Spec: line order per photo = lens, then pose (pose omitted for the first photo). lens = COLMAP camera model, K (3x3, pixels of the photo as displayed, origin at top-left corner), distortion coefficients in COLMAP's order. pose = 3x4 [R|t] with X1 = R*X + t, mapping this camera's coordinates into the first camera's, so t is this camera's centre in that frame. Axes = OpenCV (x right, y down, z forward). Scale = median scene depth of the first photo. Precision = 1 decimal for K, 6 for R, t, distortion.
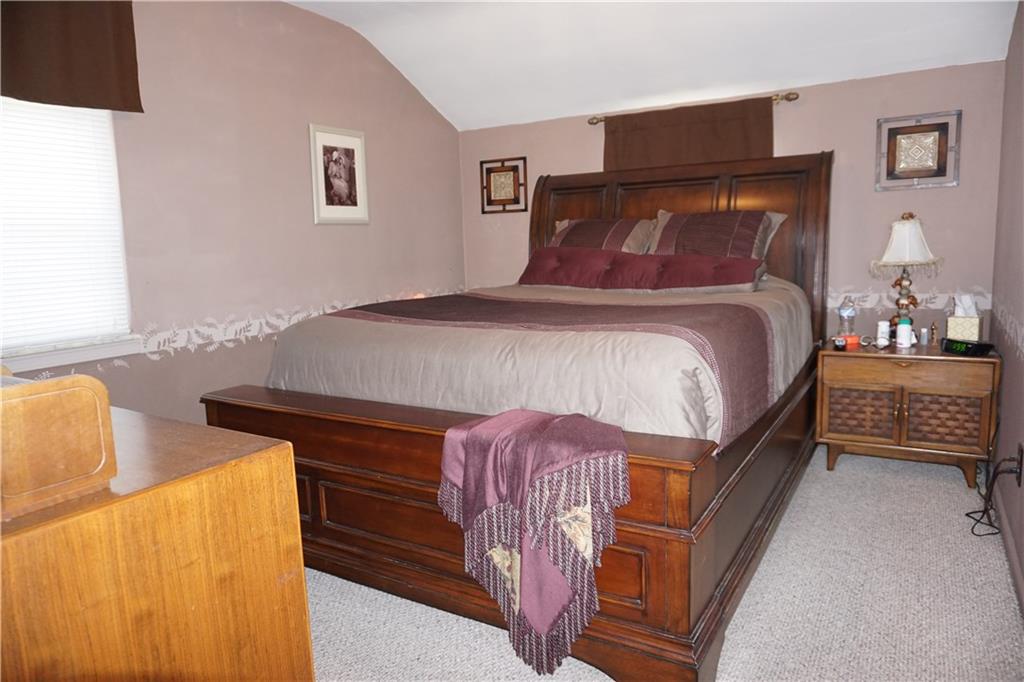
lens RADIAL K [[683.4, 0, 512.8], [0, 683.4, 337.8], [0, 0, 1]] dist [-0.035412, 0.010201]
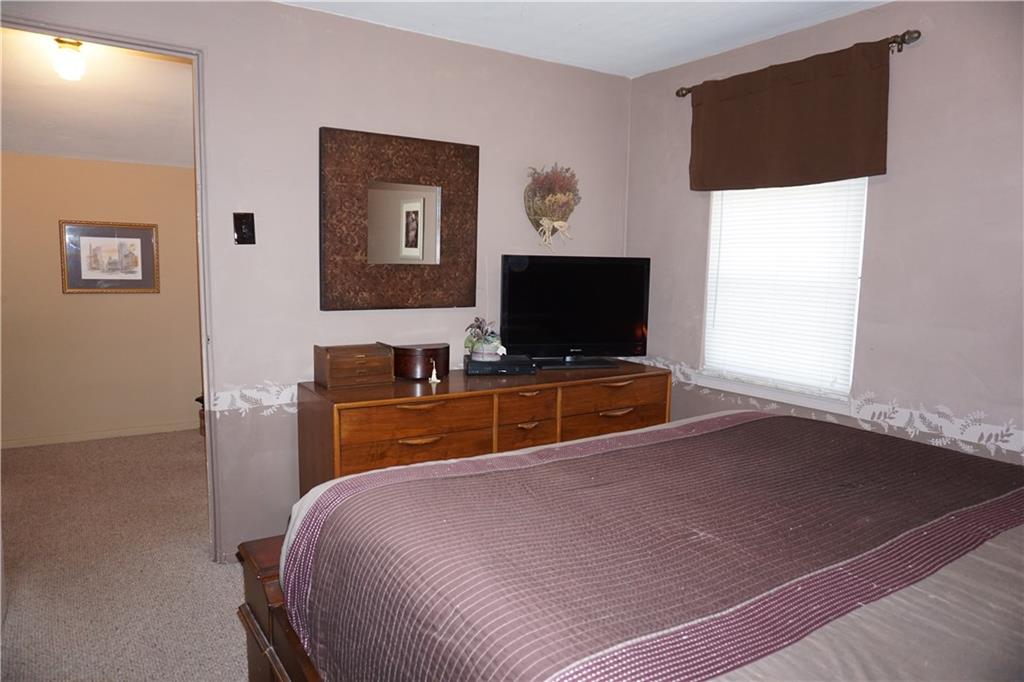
lens RADIAL K [[683.4, 0, 512.4], [0, 683.4, 344.7], [0, 0, 1]] dist [-0.035412, 0.010201]
pose [[-0.345444, 0.080765, -0.934958, 0.516511], [-0.211632, 0.963921, 0.161459, -0.128537], [0.914265, 0.253642, -0.315888, 0.801720]]
